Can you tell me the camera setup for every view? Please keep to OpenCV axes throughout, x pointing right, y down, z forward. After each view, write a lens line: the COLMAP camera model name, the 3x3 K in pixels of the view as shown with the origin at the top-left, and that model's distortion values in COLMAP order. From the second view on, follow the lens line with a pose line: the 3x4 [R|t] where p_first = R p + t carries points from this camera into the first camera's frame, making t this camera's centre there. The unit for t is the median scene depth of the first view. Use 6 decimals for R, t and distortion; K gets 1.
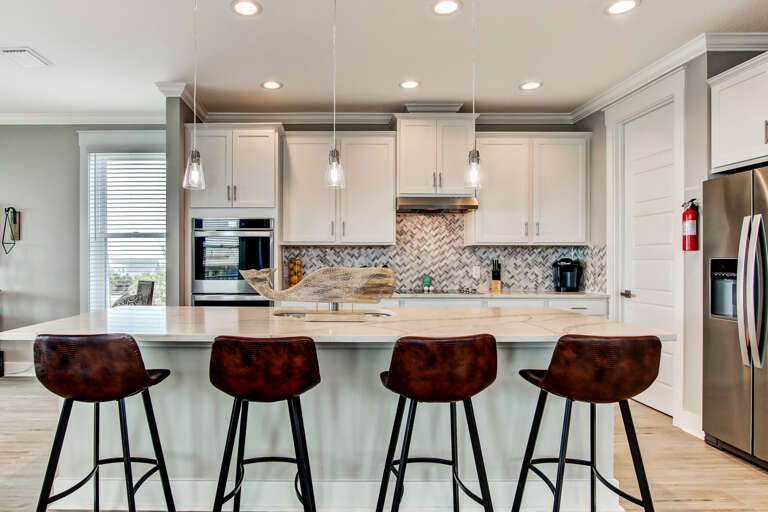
lens RADIAL K [[443.5, 0, 386.7], [0, 443.5, 264.3], [0, 0, 1]] dist [-0.002684, 0.000586]
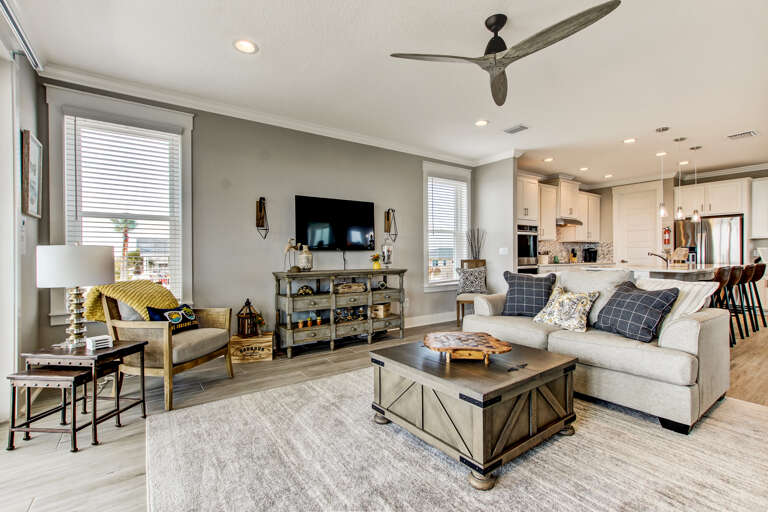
lens RADIAL K [[345.4, 0, 384.0], [0, 345.4, 256.0], [0, 0, 1]] dist [-0.001416, -0.000116]
pose [[0.826433, -0.006420, 0.562999, -1.619182], [0.010872, 0.999931, -0.004556, 0.028161], [-0.562930, 0.009886, 0.826445, 0.123893]]
